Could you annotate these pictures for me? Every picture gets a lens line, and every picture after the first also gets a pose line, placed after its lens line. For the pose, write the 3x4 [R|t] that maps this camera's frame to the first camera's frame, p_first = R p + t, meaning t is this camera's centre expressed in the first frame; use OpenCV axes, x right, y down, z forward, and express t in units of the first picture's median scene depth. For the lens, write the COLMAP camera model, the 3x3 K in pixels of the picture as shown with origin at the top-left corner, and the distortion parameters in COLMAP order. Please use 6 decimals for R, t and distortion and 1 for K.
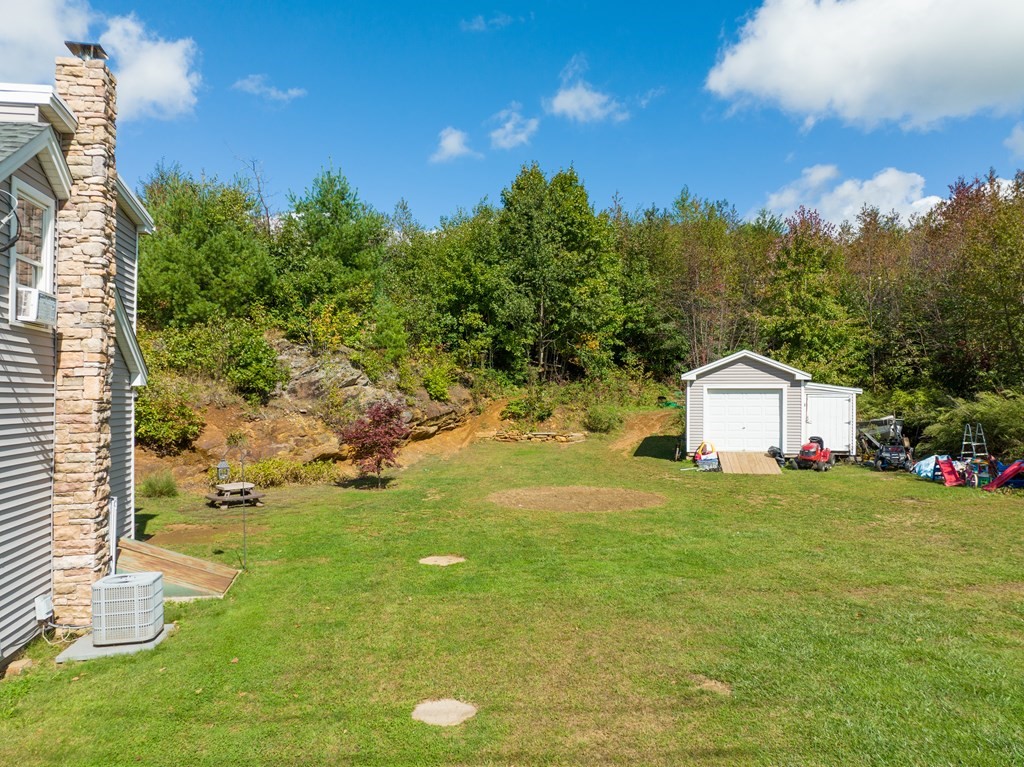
lens RADIAL K [[717.5, 0, 508.1], [0, 717.5, 386.4], [0, 0, 1]] dist [-0.031755, -0.005301]
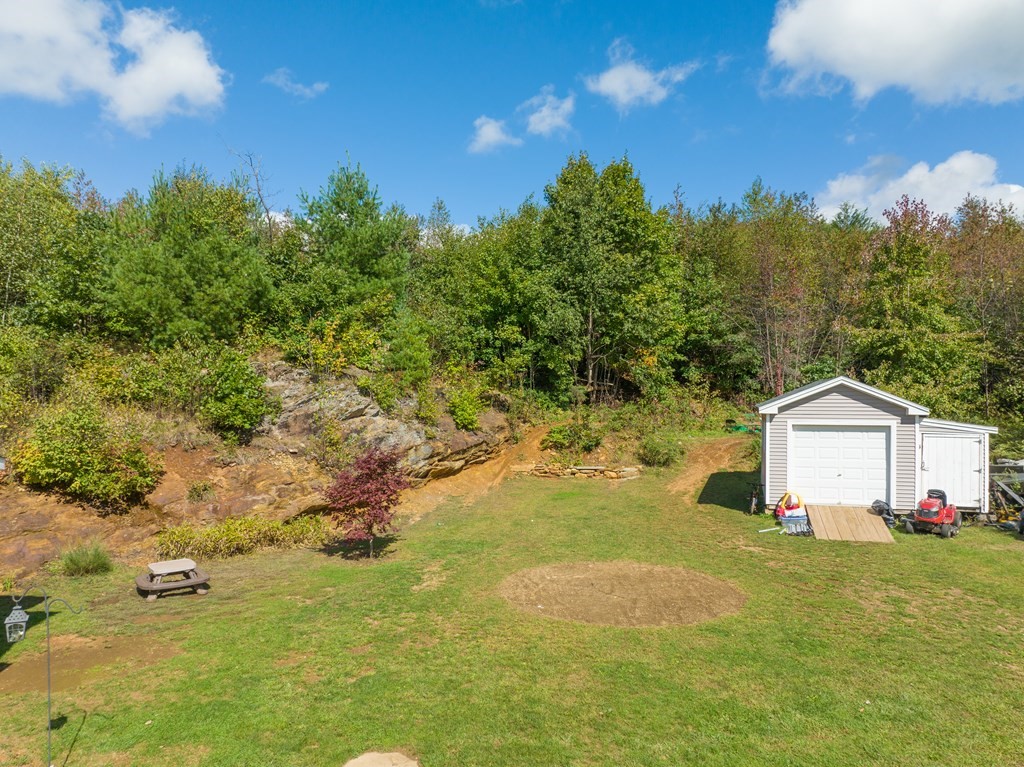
lens RADIAL K [[717.5, 0, 508.1], [0, 717.5, 386.4], [0, 0, 1]] dist [-0.031755, -0.005301]
pose [[0.996505, 0.000806, -0.083526, 0.024379], [-0.001066, 0.999995, -0.003071, -0.029626], [0.083524, 0.003150, 0.996501, 0.148180]]
